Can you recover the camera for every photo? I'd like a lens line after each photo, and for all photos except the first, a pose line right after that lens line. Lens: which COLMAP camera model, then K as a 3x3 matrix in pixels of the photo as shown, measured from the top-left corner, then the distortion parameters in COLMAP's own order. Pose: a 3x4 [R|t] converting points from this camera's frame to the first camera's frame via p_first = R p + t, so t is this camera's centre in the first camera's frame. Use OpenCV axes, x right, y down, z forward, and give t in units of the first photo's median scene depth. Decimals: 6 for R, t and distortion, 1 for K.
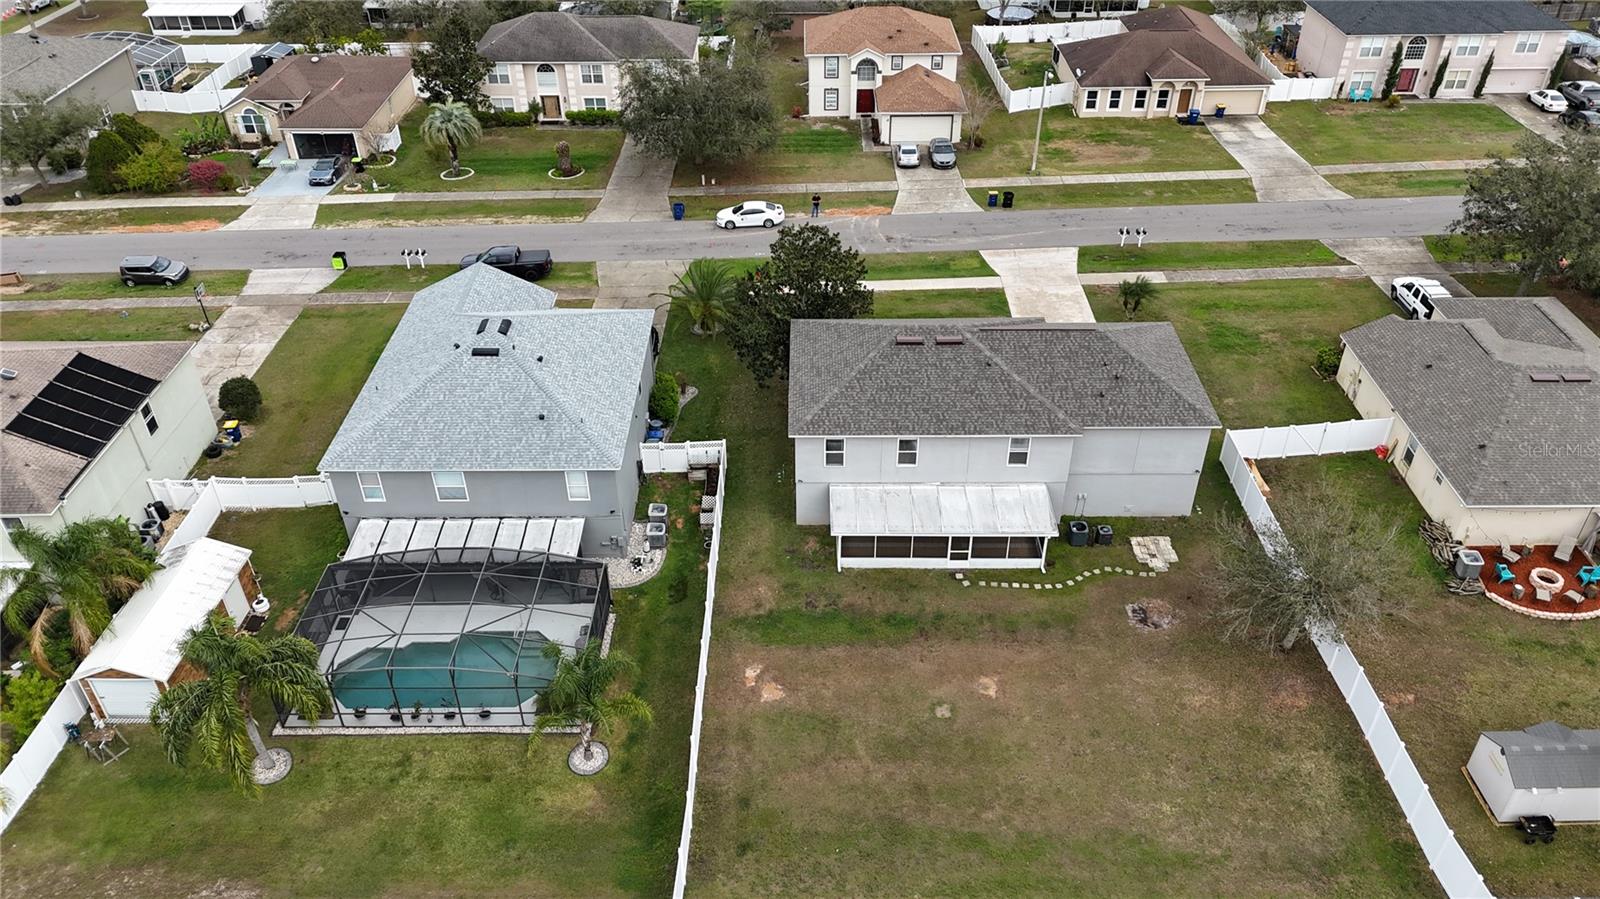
lens RADIAL K [[1183.8, 0, 799.9], [0, 1183.8, 459.0], [0, 0, 1]] dist [0.085309, -0.088242]
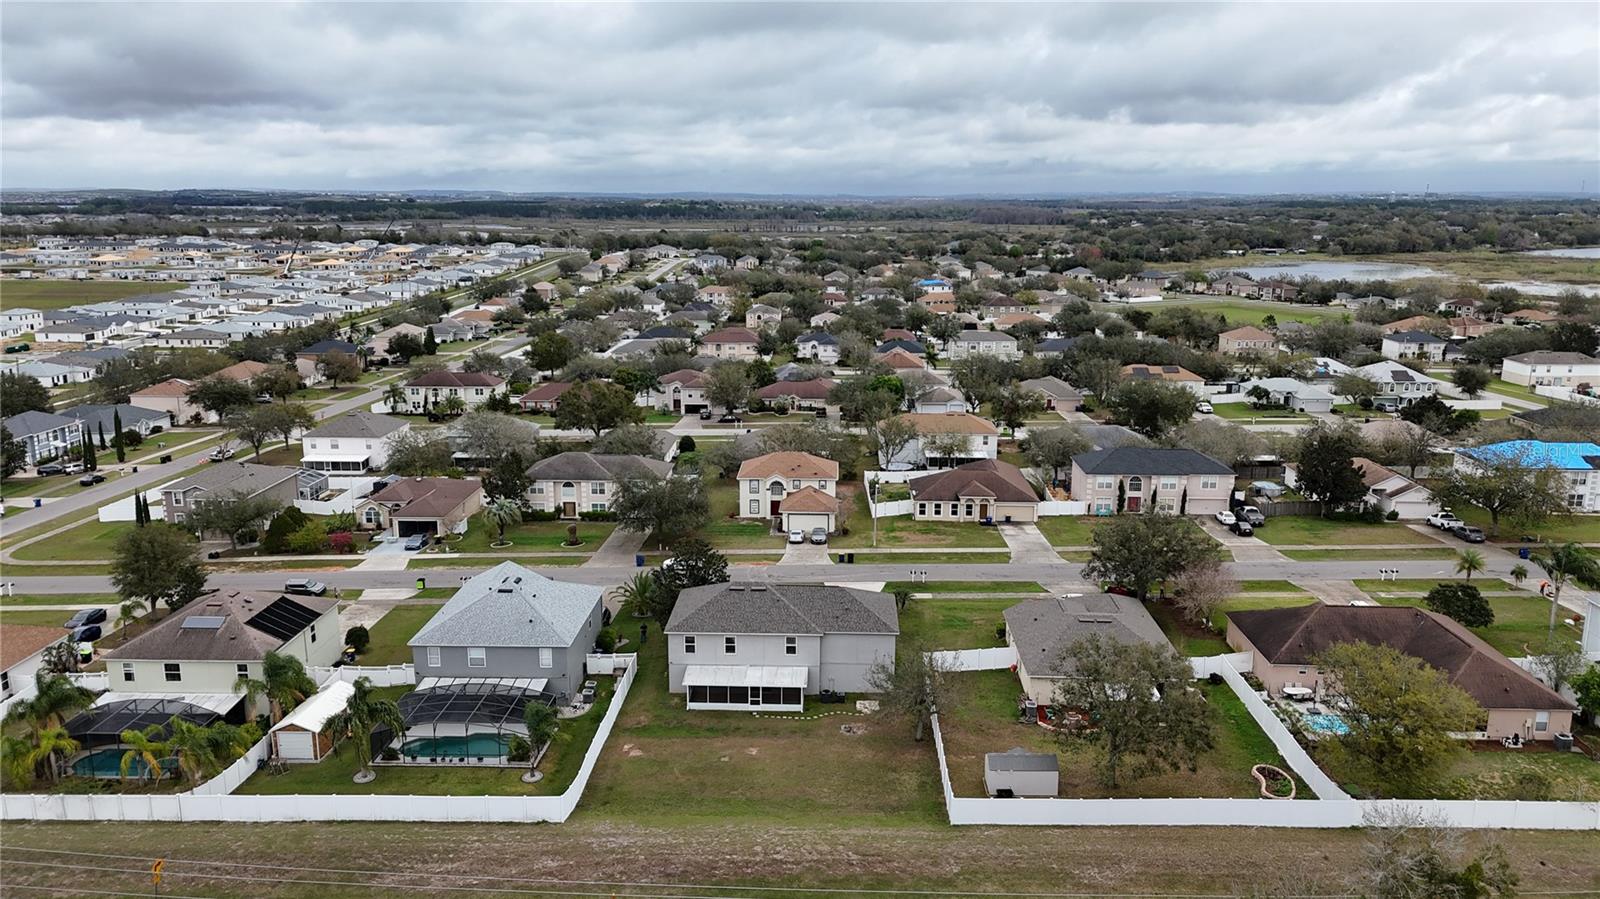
lens RADIAL K [[1180.8, 0, 800.0], [0, 1180.8, 449.5], [0, 0, 1]] dist [0.177281, -0.370914]
pose [[0.999423, 0.015552, -0.030191, 0.227467], [-0.026269, 0.917456, -0.396969, 0.401846], [0.021526, 0.397533, 0.917335, -0.720586]]
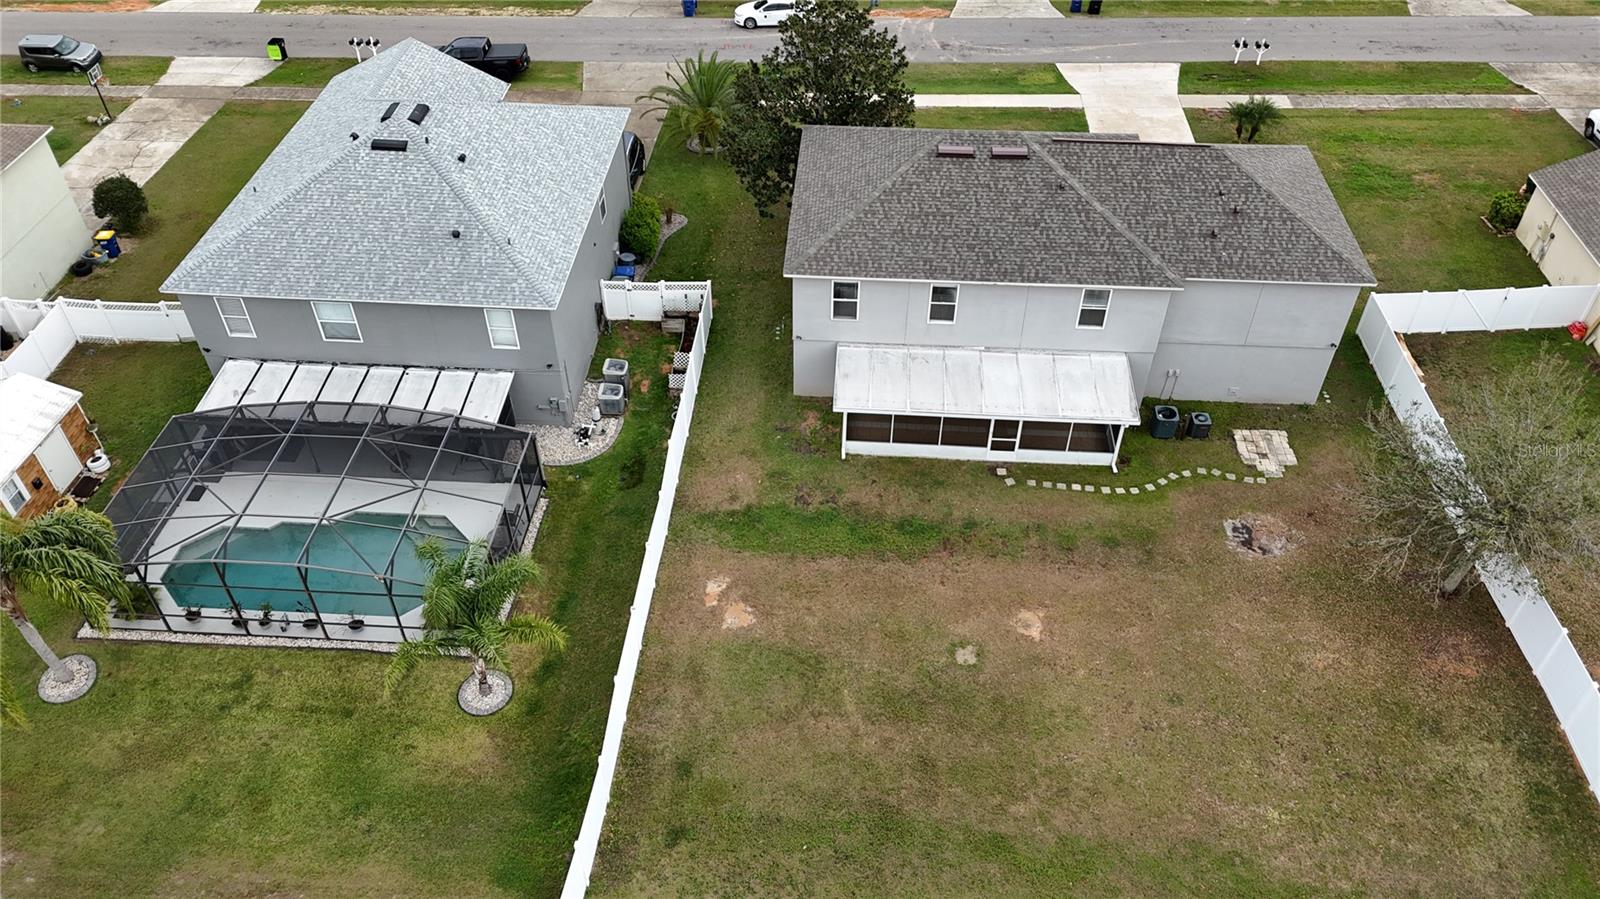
lens RADIAL K [[1183.8, 0, 799.9], [0, 1183.8, 459.0], [0, 0, 1]] dist [0.085309, -0.088242]
pose [[0.998032, 0.047654, -0.040753, 0.033150], [-0.042916, 0.992990, 0.110134, 0.011830], [0.045716, -0.108168, 0.993081, 0.220872]]
